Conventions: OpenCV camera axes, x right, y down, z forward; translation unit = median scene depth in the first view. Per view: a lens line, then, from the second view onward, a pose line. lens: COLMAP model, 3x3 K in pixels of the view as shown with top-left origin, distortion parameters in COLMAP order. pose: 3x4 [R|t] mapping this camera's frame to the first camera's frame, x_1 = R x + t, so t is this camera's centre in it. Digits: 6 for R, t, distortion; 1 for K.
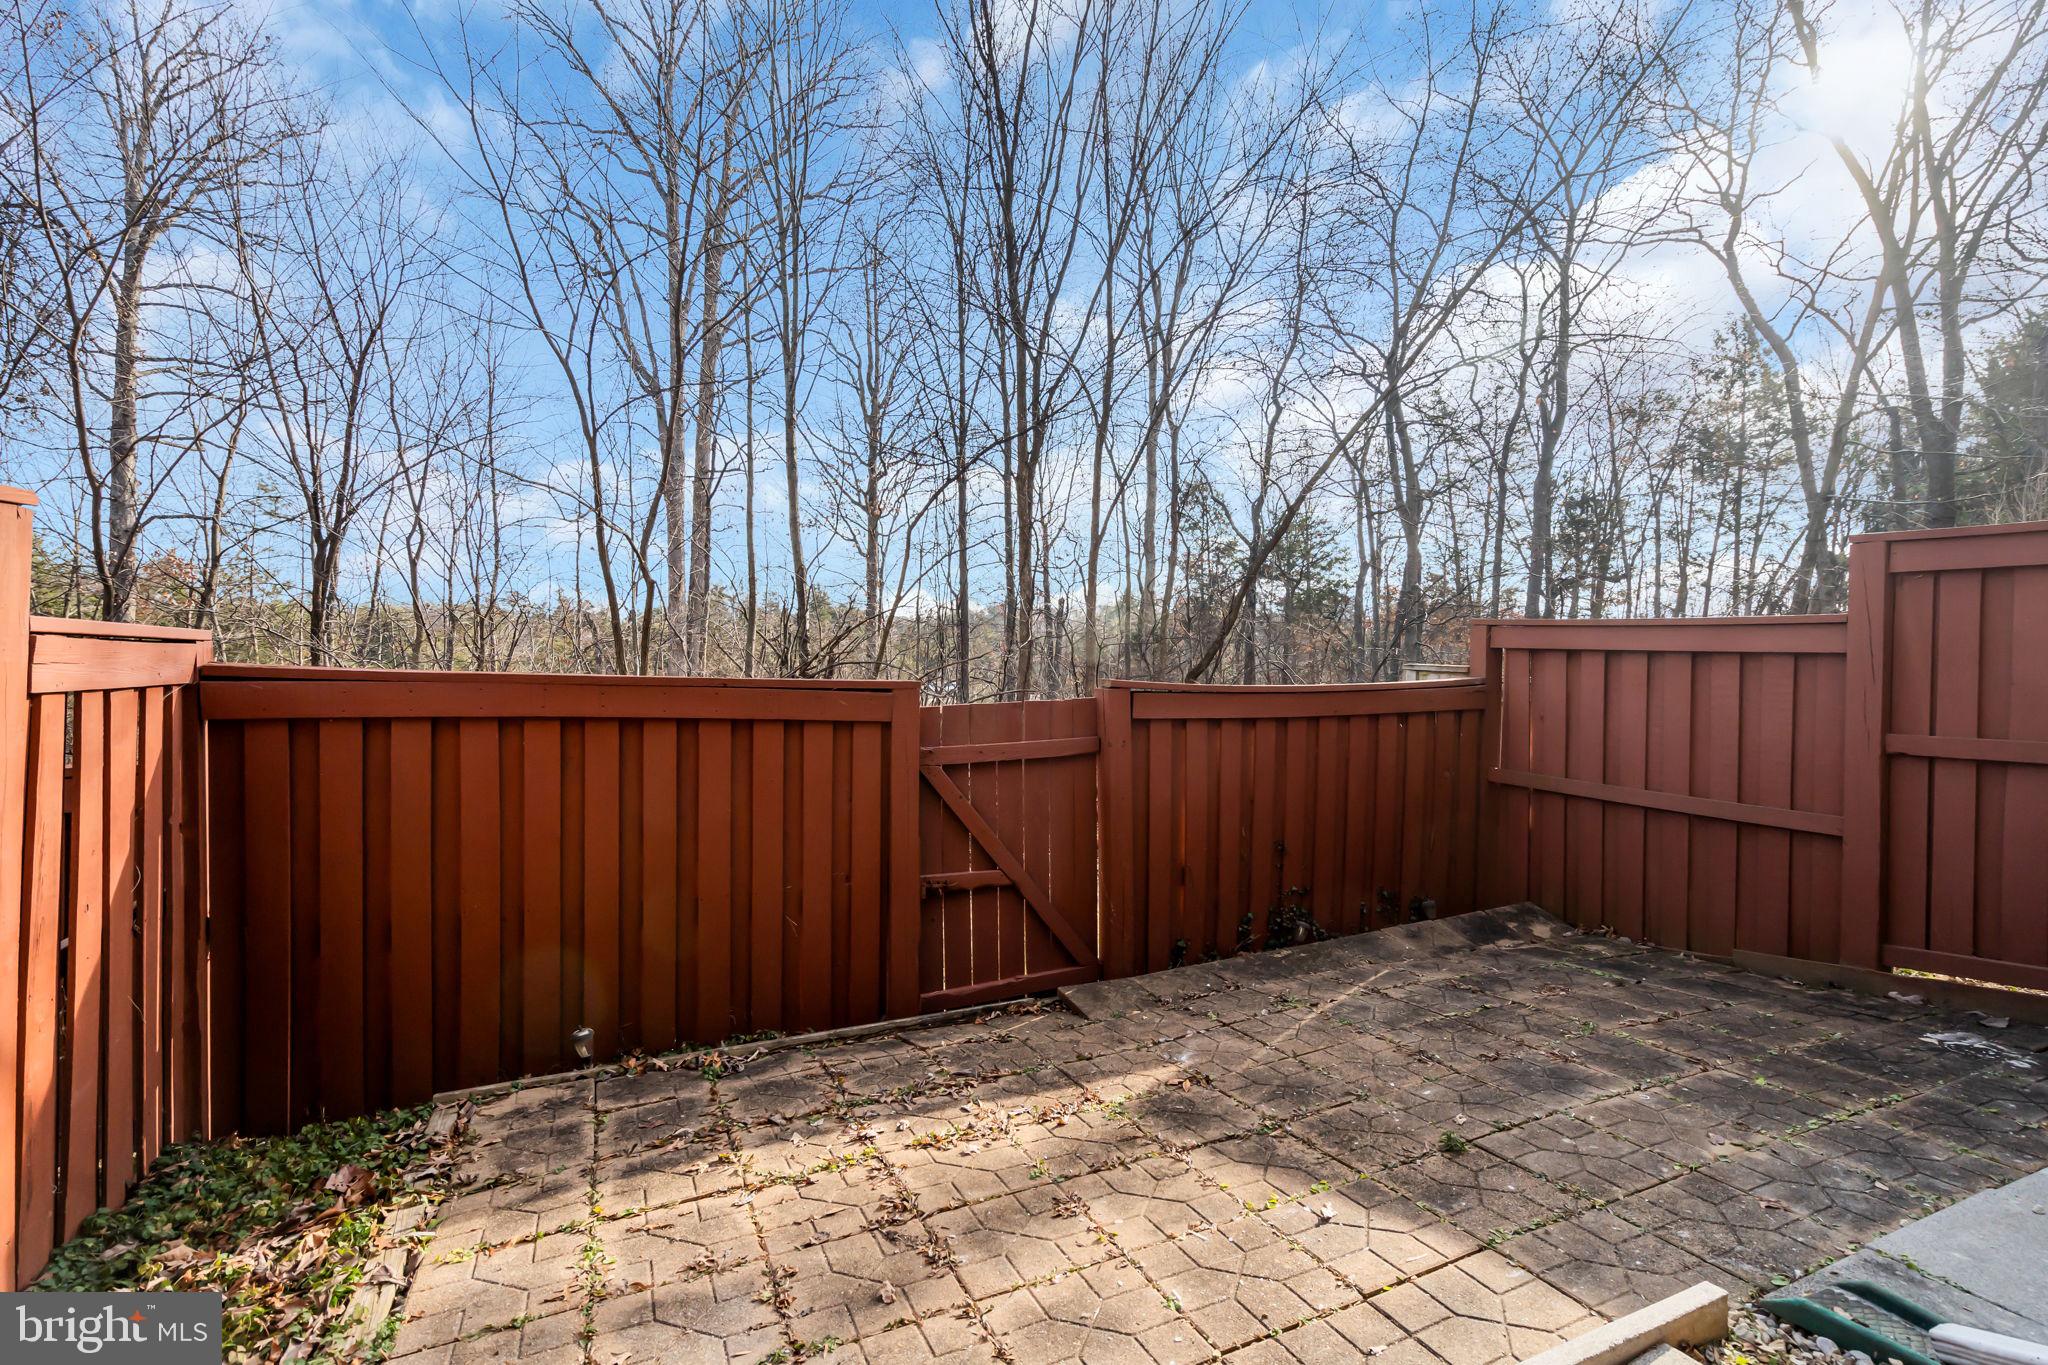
lens RADIAL K [[953.9, 0, 1031.2], [0, 953.9, 675.9], [0, 0, 1]] dist [0.007631, 0.000725]
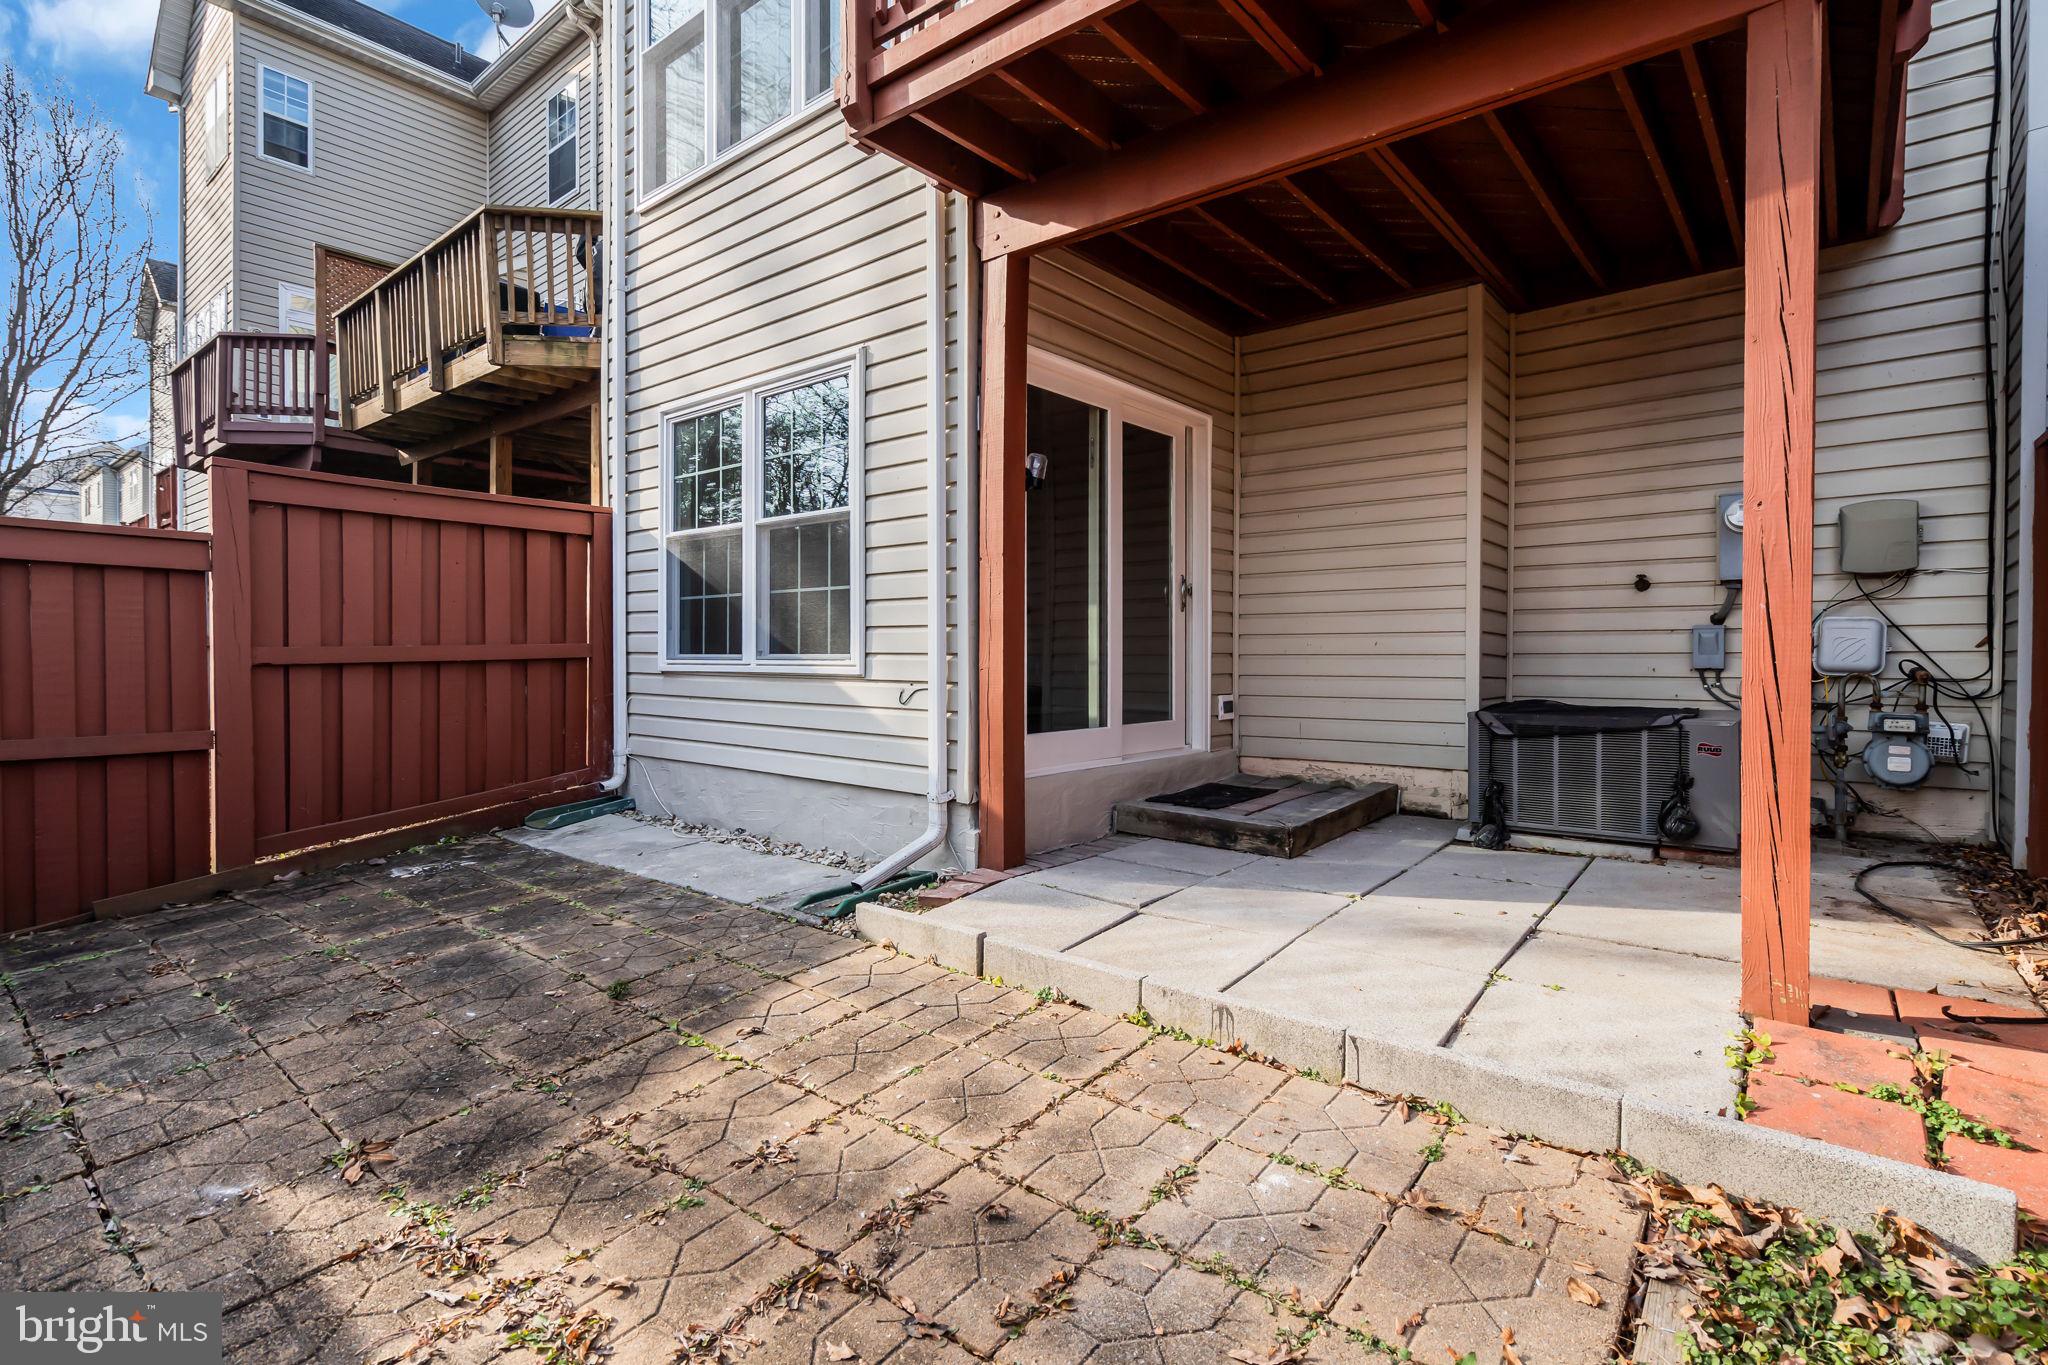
lens RADIAL K [[953.9, 0, 1032.0], [0, 953.9, 667.0], [0, 0, 1]] dist [0.007631, 0.000725]
pose [[-0.451573, -0.021475, 0.891976, -0.497470], [0.012065, 0.999472, 0.030172, 0.062905], [-0.892153, 0.024387, -0.451076, 0.717626]]
